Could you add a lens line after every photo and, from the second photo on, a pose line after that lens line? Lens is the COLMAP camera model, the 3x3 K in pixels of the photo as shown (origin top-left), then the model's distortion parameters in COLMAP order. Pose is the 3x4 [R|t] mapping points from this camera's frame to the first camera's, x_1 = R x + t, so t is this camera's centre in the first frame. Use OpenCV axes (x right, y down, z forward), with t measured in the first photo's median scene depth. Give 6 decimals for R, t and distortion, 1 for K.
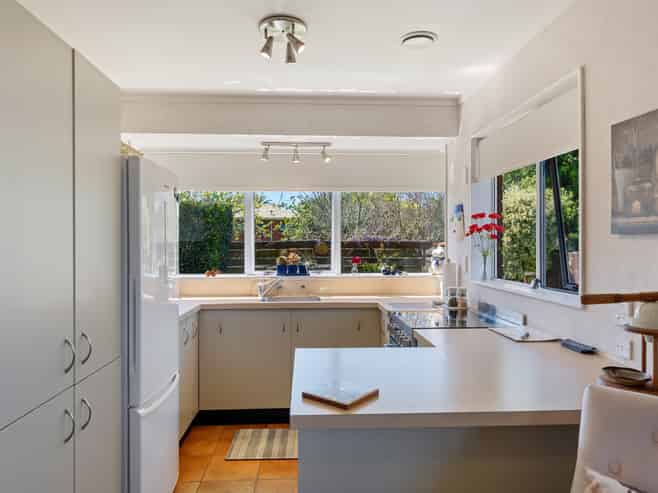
lens RADIAL K [[434.0, 0, 328.3], [0, 434.0, 255.7], [0, 0, 1]] dist [-0.000422, -0.001421]
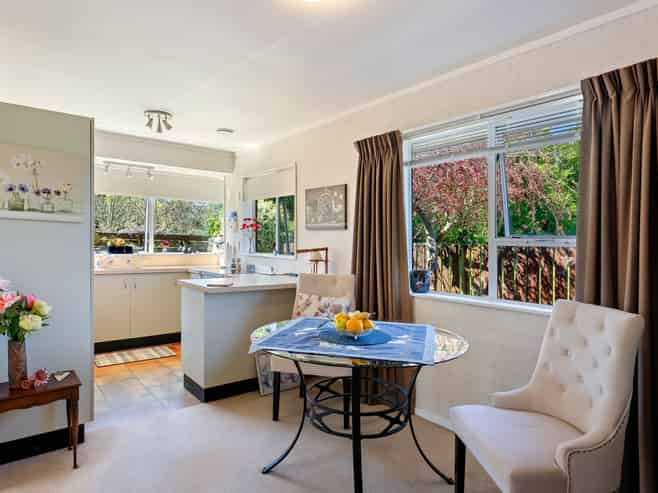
lens RADIAL K [[398.9, 0, 329.0], [0, 398.9, 246.5], [0, 0, 1]] dist [0.001166, 0.000223]
pose [[0.806815, 0.007391, 0.590758, -0.385656], [-0.000259, 0.999926, -0.012157, 0.046862], [-0.590804, 0.009655, 0.806757, -0.605098]]
